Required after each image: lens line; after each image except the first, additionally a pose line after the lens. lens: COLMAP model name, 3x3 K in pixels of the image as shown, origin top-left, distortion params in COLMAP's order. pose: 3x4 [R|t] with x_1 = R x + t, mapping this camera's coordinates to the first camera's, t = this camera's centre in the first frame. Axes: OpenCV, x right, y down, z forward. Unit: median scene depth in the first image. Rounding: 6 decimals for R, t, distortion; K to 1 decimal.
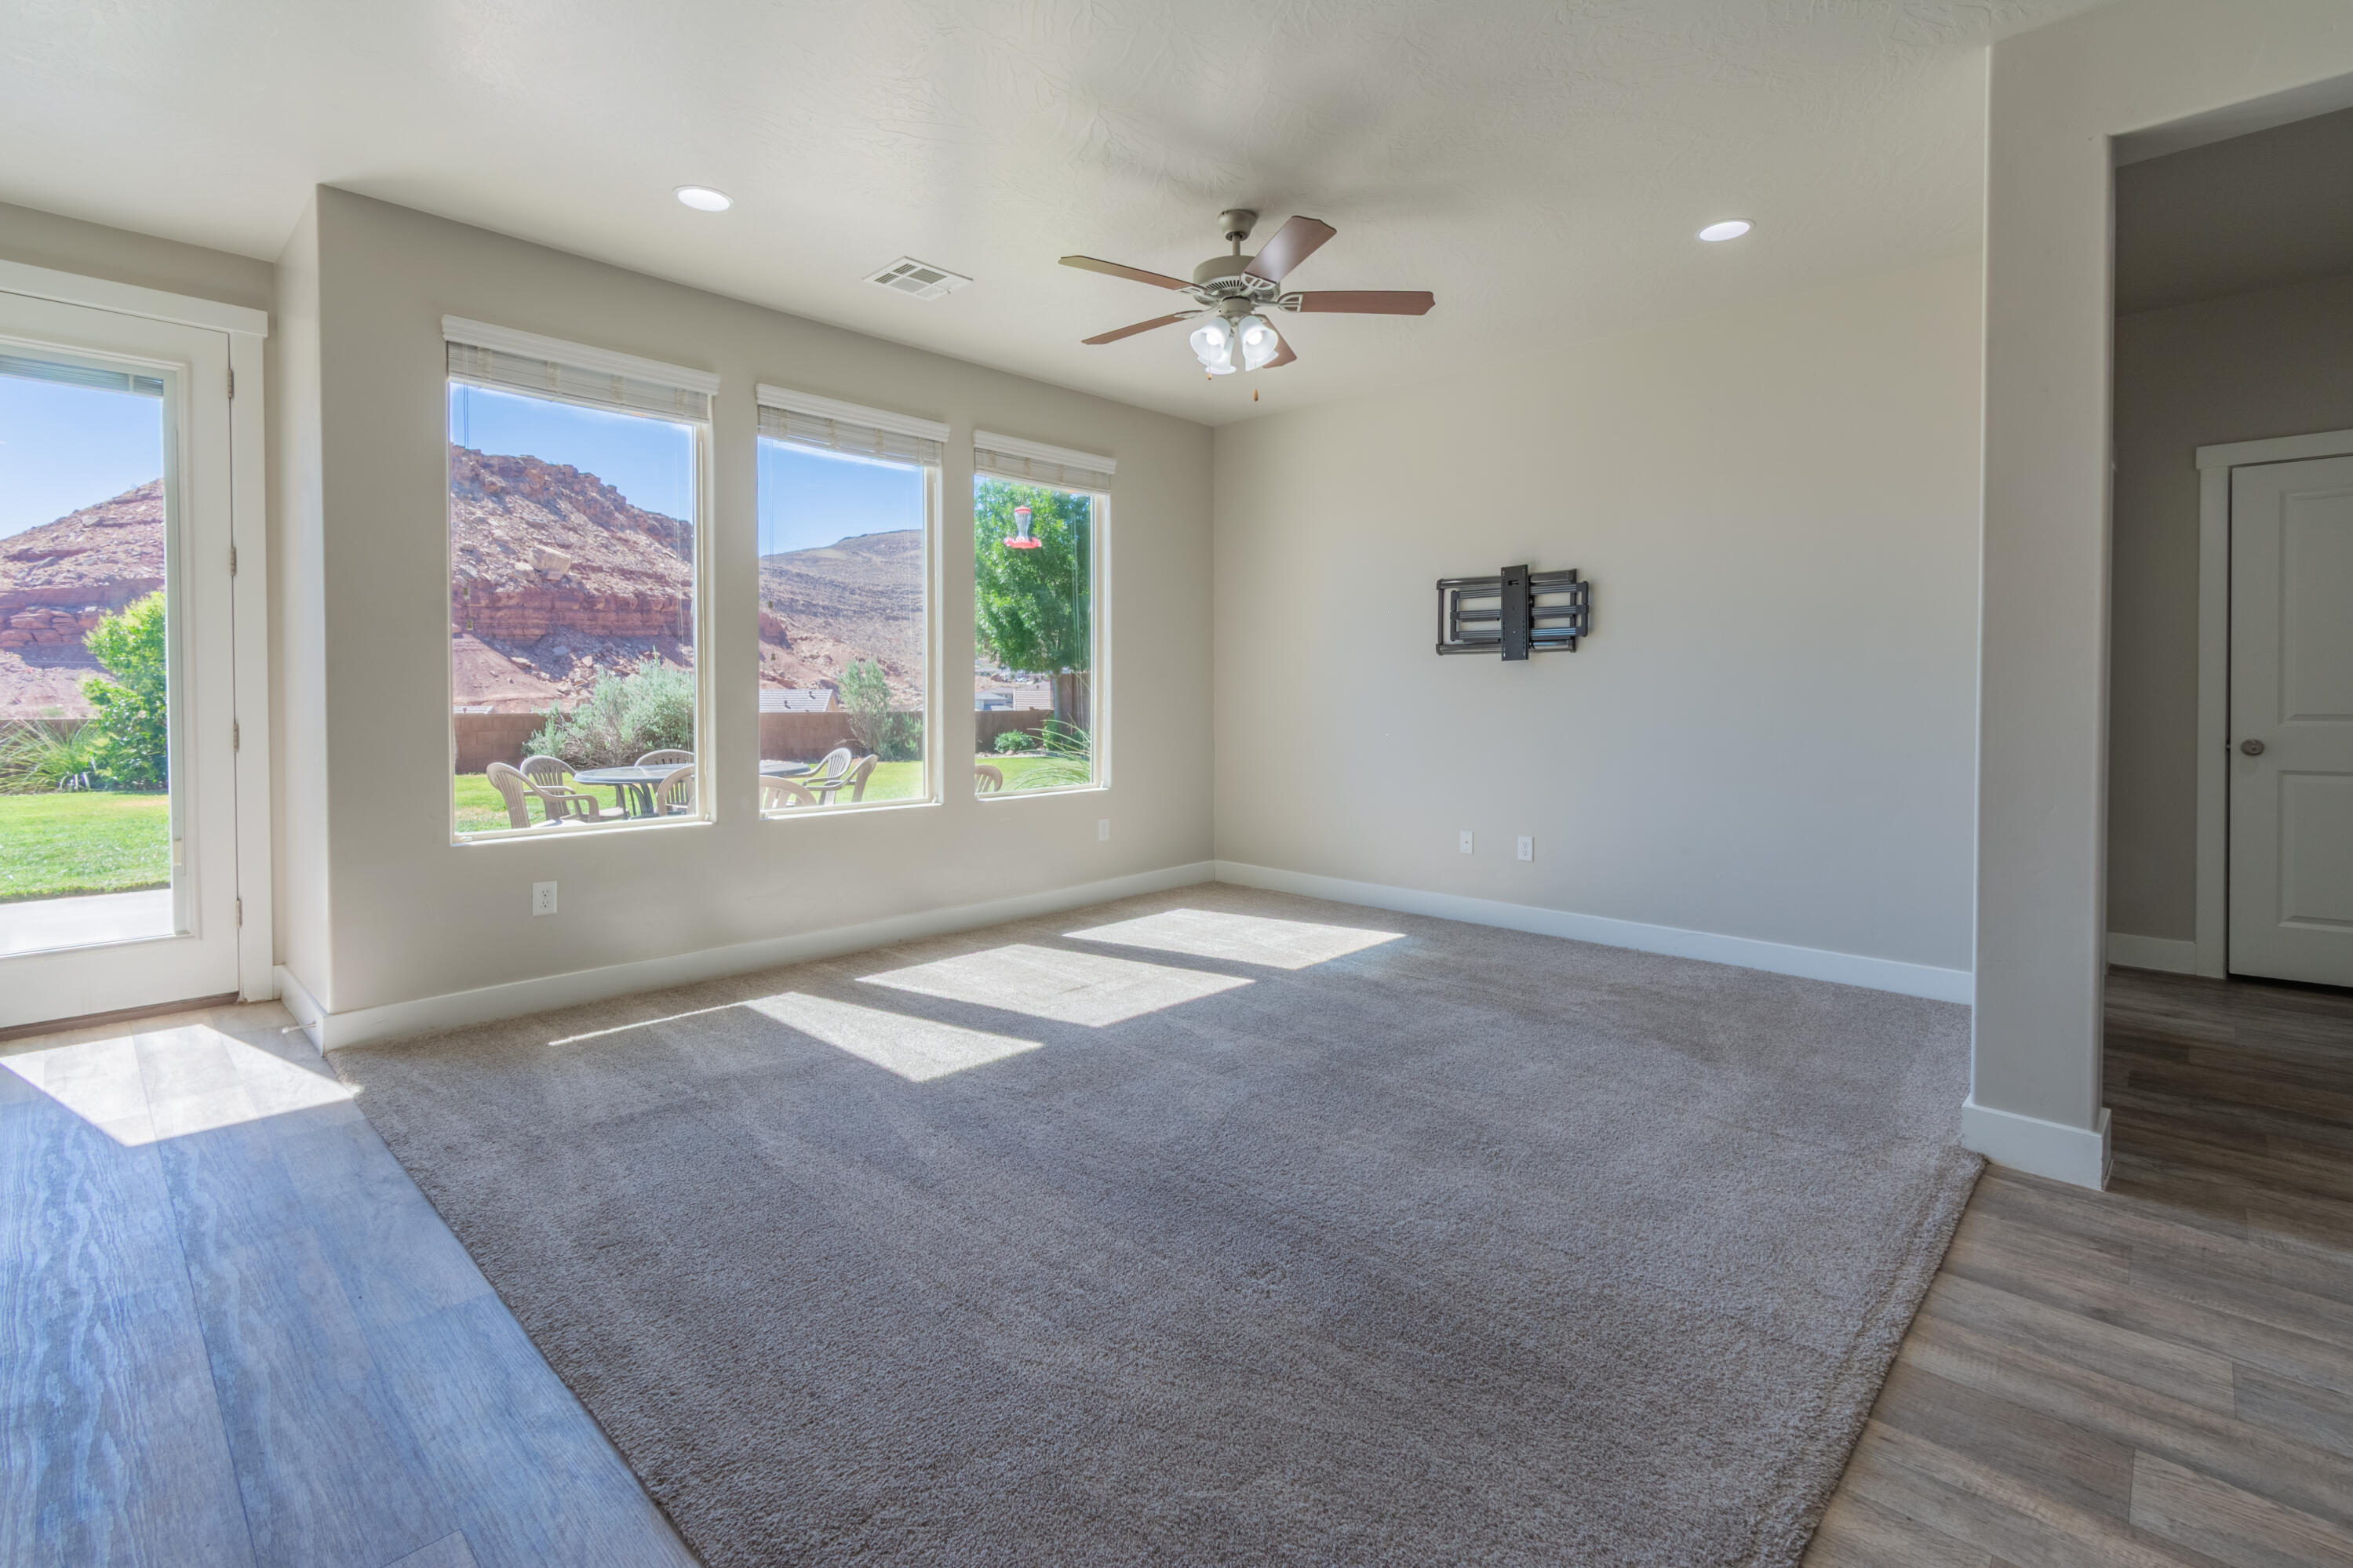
lens RADIAL K [[1094.8, 0, 1222.8], [0, 1094.8, 708.0], [0, 0, 1]] dist [0.004758, -0.003070]
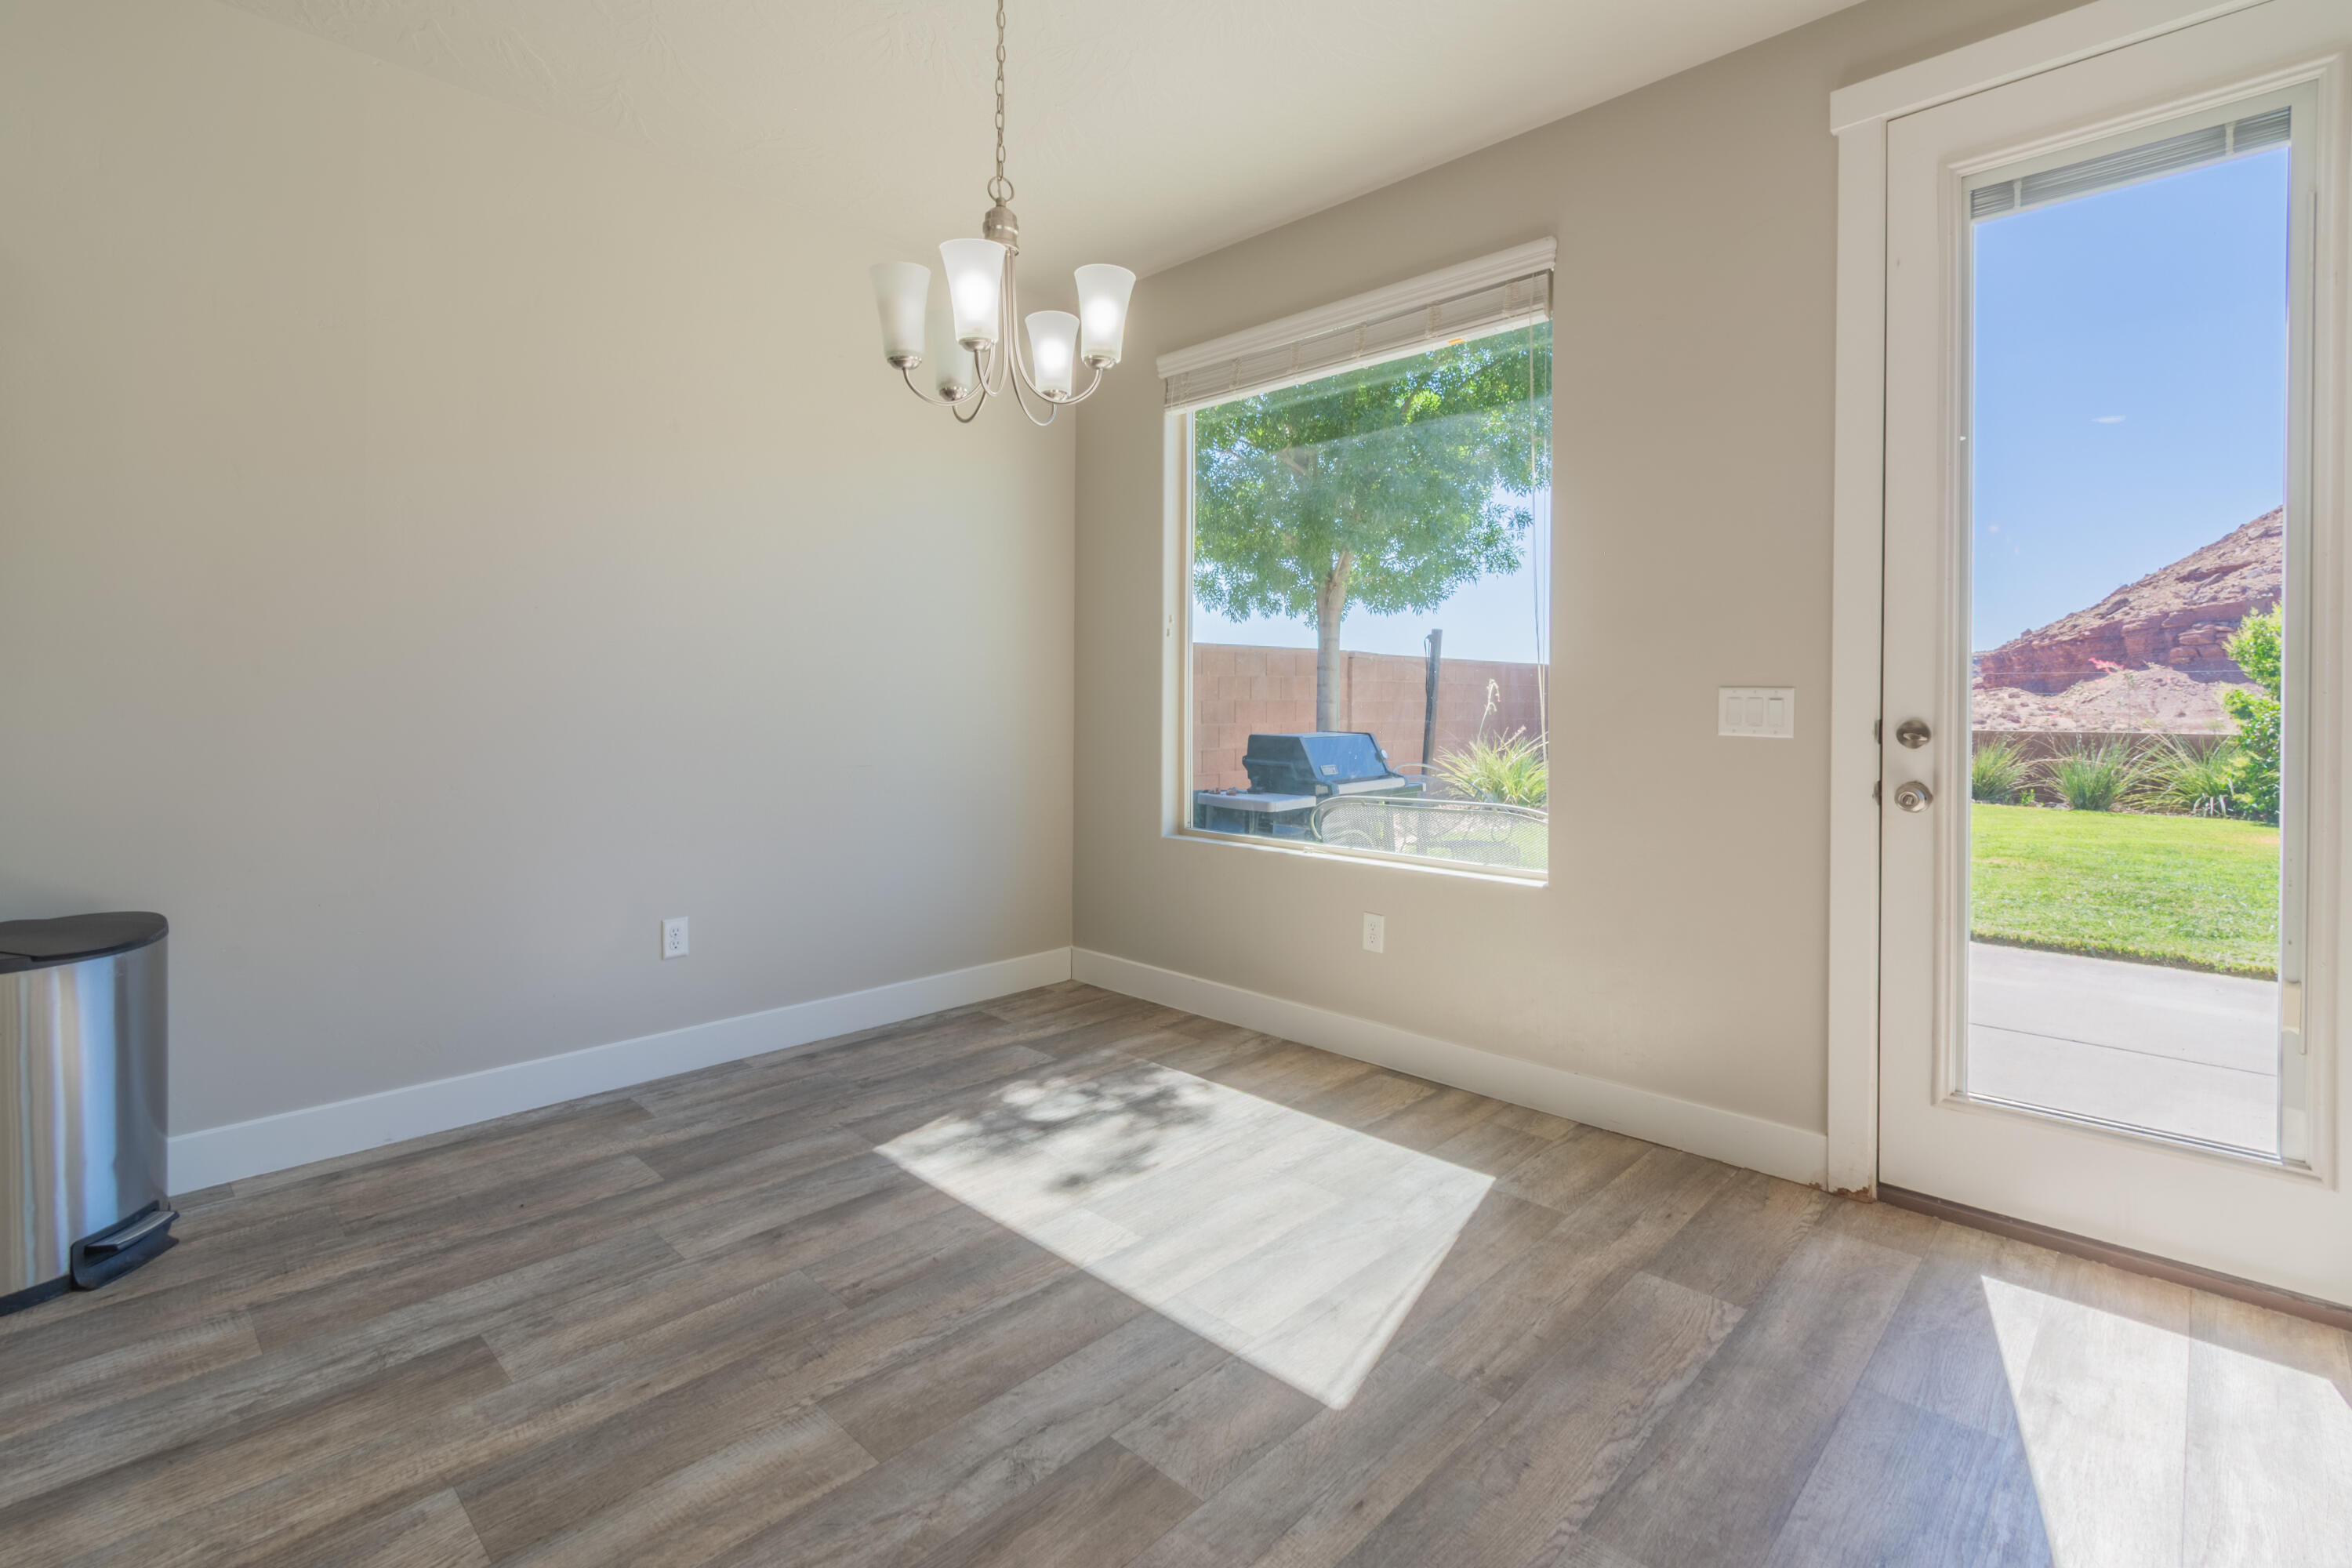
lens RADIAL K [[1094.5, 0, 1216.1], [0, 1094.5, 717.5], [0, 0, 1]] dist [0.004758, -0.003070]
pose [[0.009963, 0.015874, -0.999824, -0.168143], [-0.021664, 0.999643, 0.015655, -0.000177], [0.999716, 0.021504, 0.010303, 0.183948]]
